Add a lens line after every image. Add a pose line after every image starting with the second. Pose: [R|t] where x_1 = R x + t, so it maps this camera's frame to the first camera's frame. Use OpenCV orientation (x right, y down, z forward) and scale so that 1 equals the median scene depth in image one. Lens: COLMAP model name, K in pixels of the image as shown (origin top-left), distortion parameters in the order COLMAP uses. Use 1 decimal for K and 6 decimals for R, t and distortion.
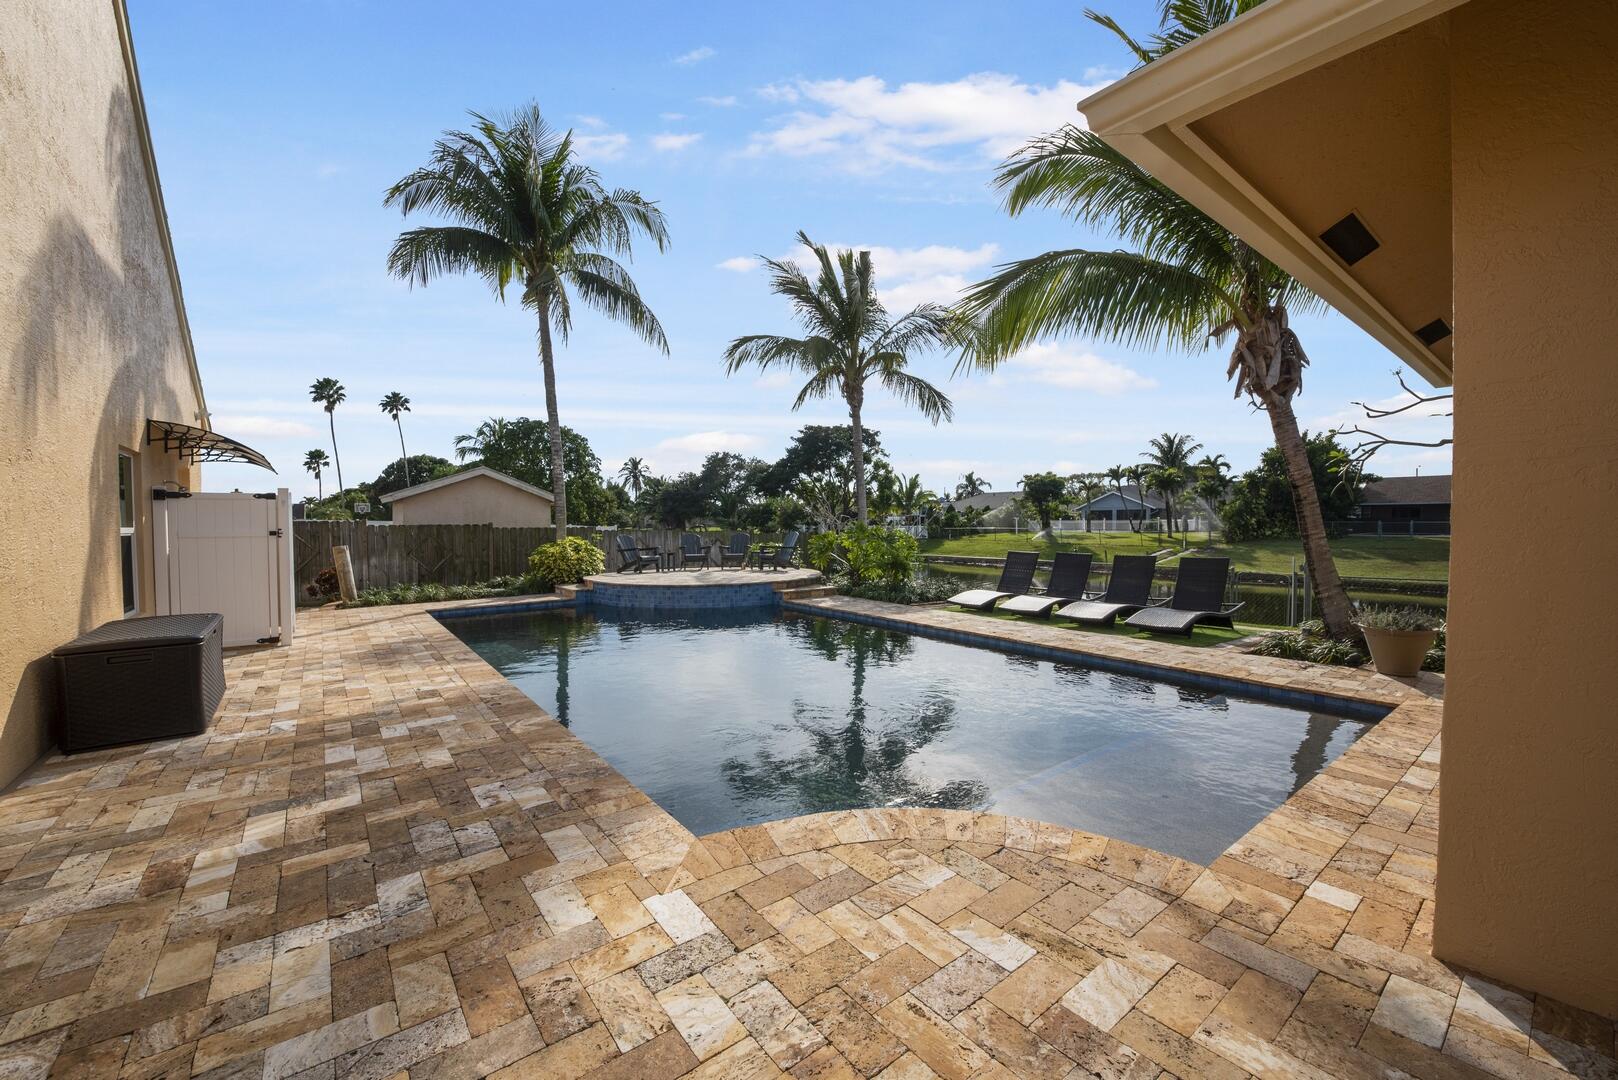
lens RADIAL K [[629.8, 0, 813.3], [0, 629.8, 527.6], [0, 0, 1]] dist [-0.001446, -0.000034]
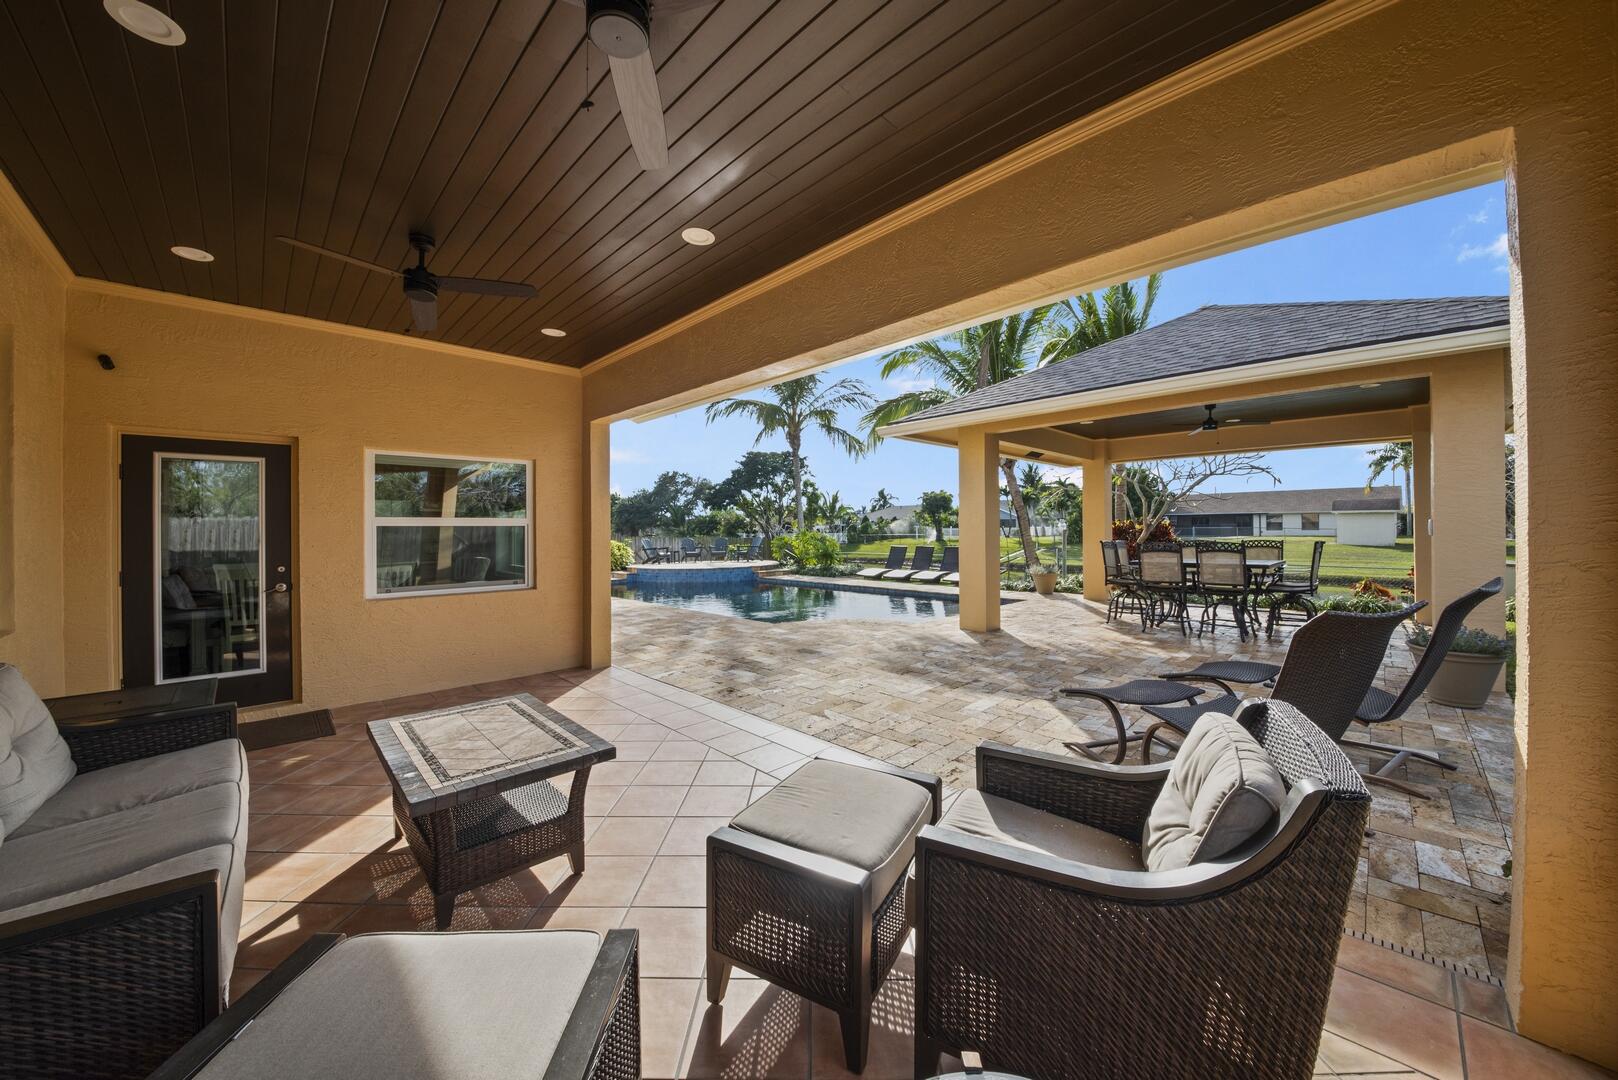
lens RADIAL K [[566.5, 0, 819.3], [0, 566.5, 531.7], [0, 0, 1]] dist [0.000700, -0.011532]
pose [[0.991635, -0.006659, 0.128898, -0.015269], [0.007610, 0.999947, -0.006884, 0.001377], [-0.128846, 0.007808, 0.991634, -0.091923]]
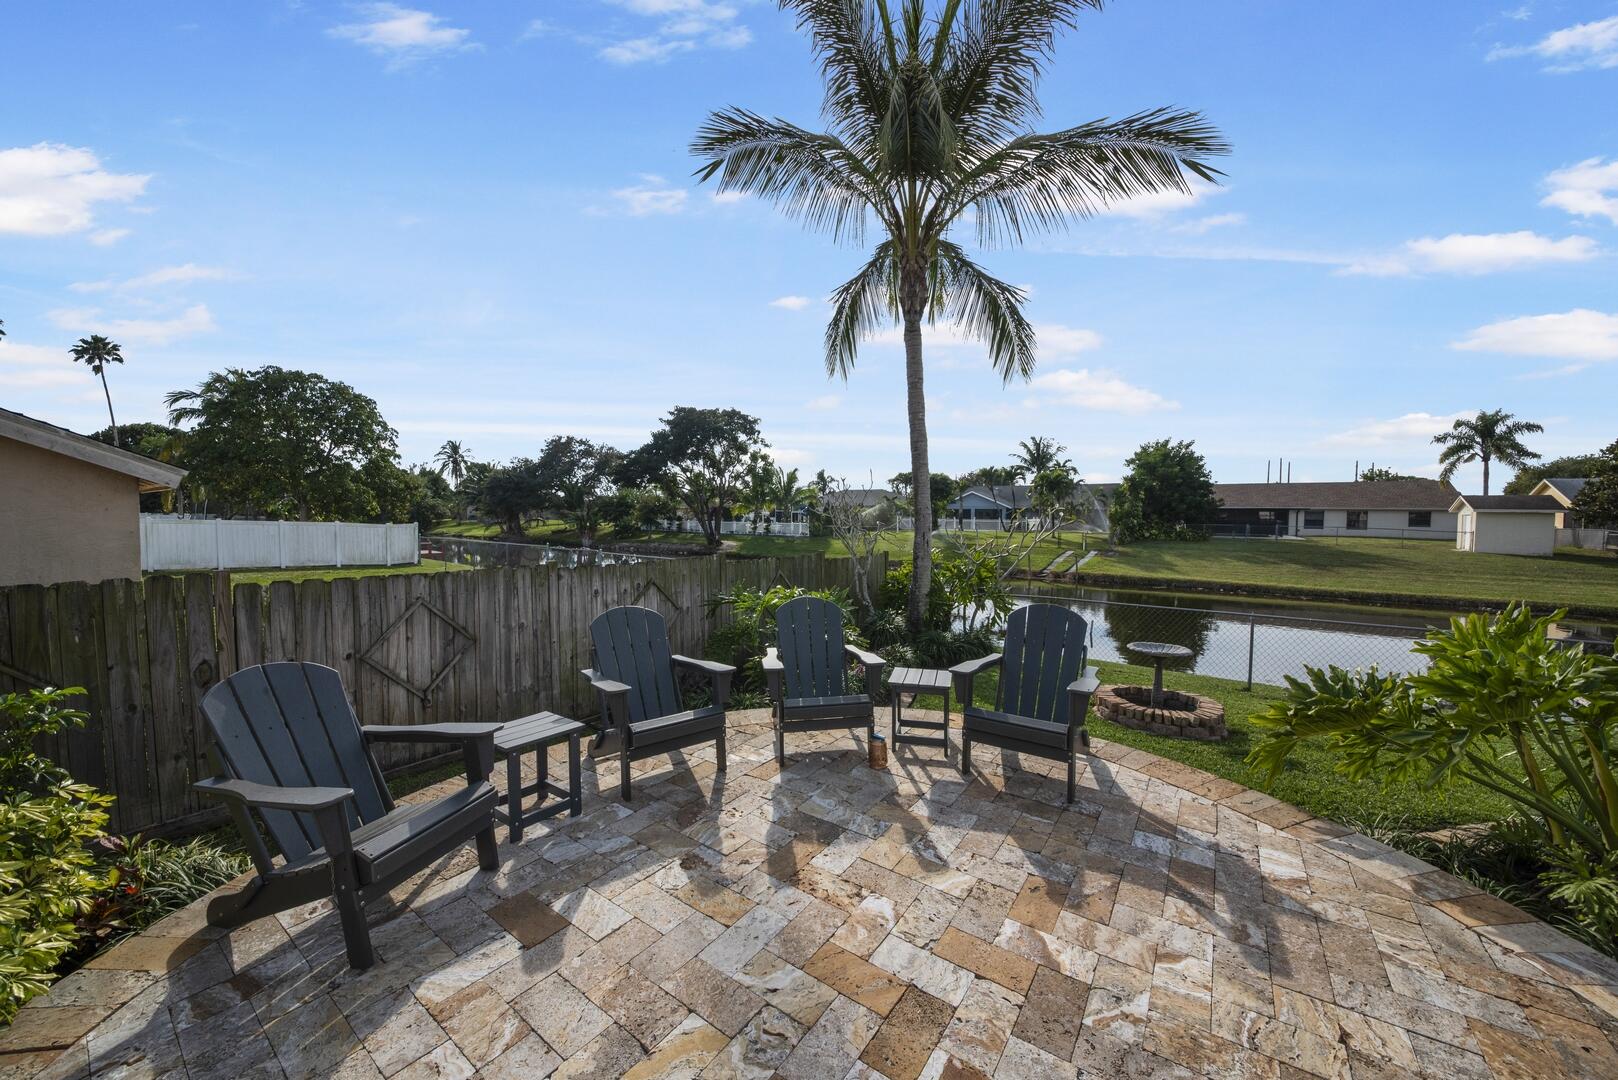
lens RADIAL K [[566.5, 0, 819.3], [0, 566.5, 531.7], [0, 0, 1]] dist [0.000700, -0.011532]
pose [[0.957292, 0.003091, 0.289107, -0.046480], [-0.009315, 0.999753, 0.020156, -0.007448], [-0.288973, -0.021988, 0.957085, 0.187177]]
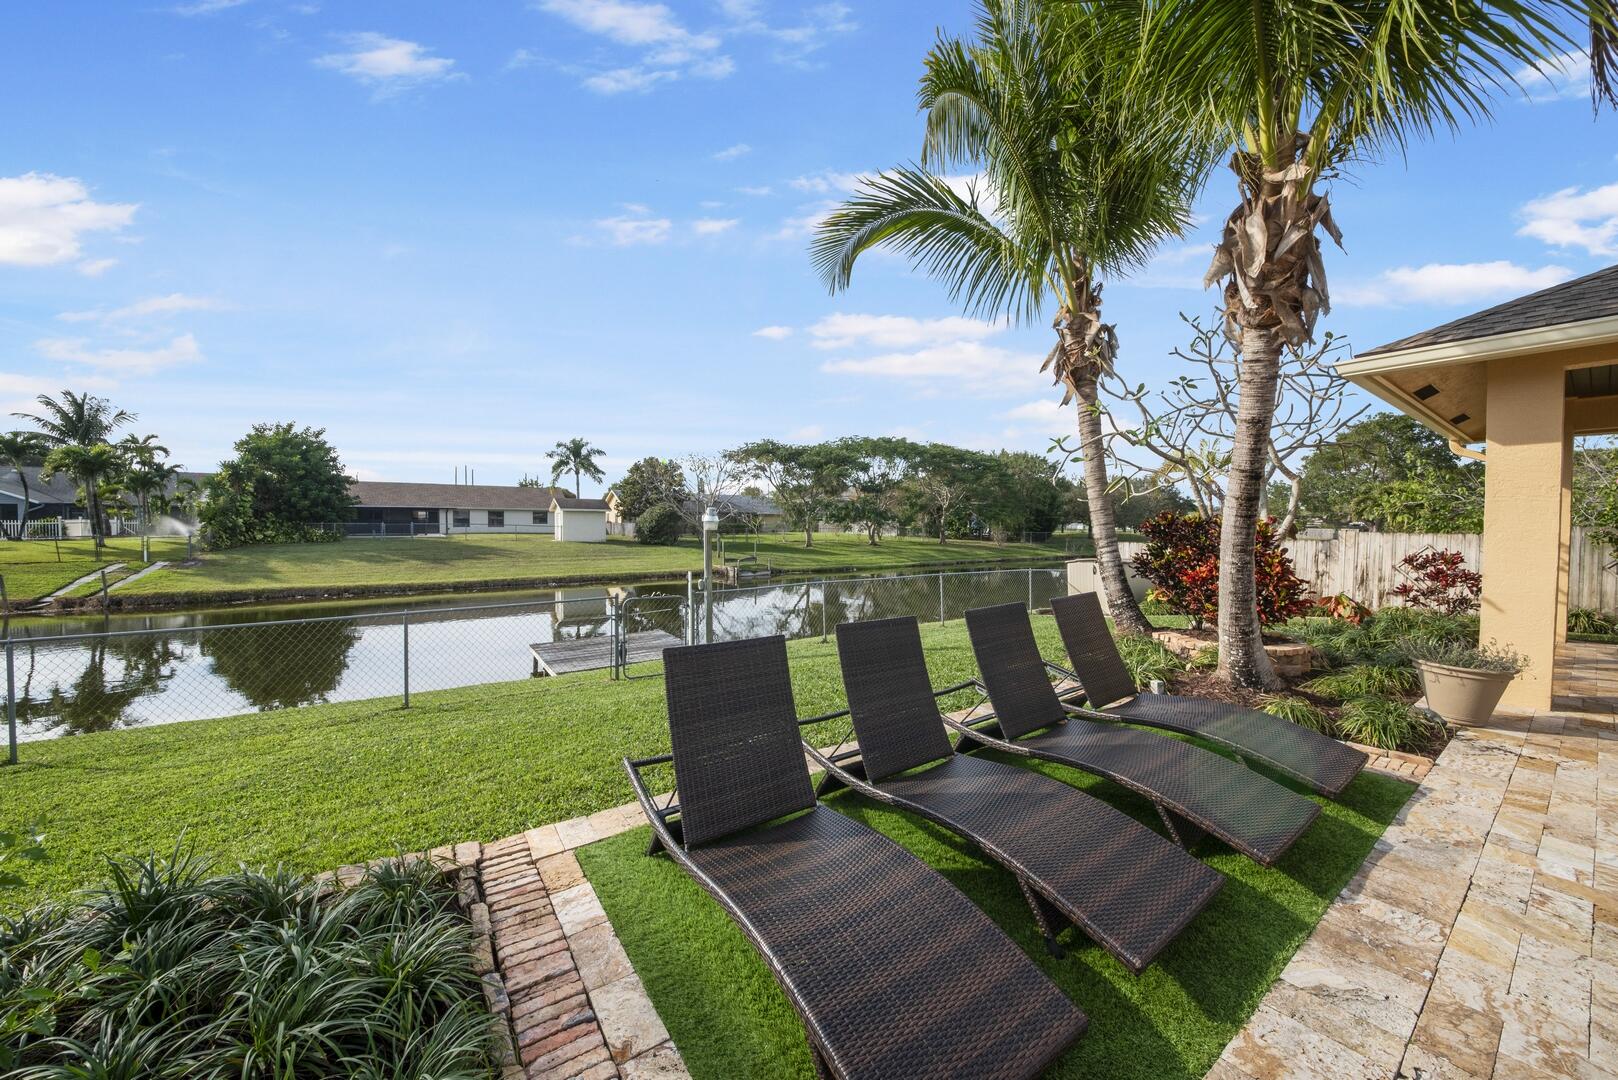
lens RADIAL K [[566.5, 0, 819.3], [0, 566.5, 531.7], [0, 0, 1]] dist [0.000700, -0.011532]
pose [[0.039634, -0.013298, 0.999126, 0.006139], [0.004265, 0.999905, 0.013140, -0.003654], [-0.999205, 0.003741, 0.039687, 0.161263]]
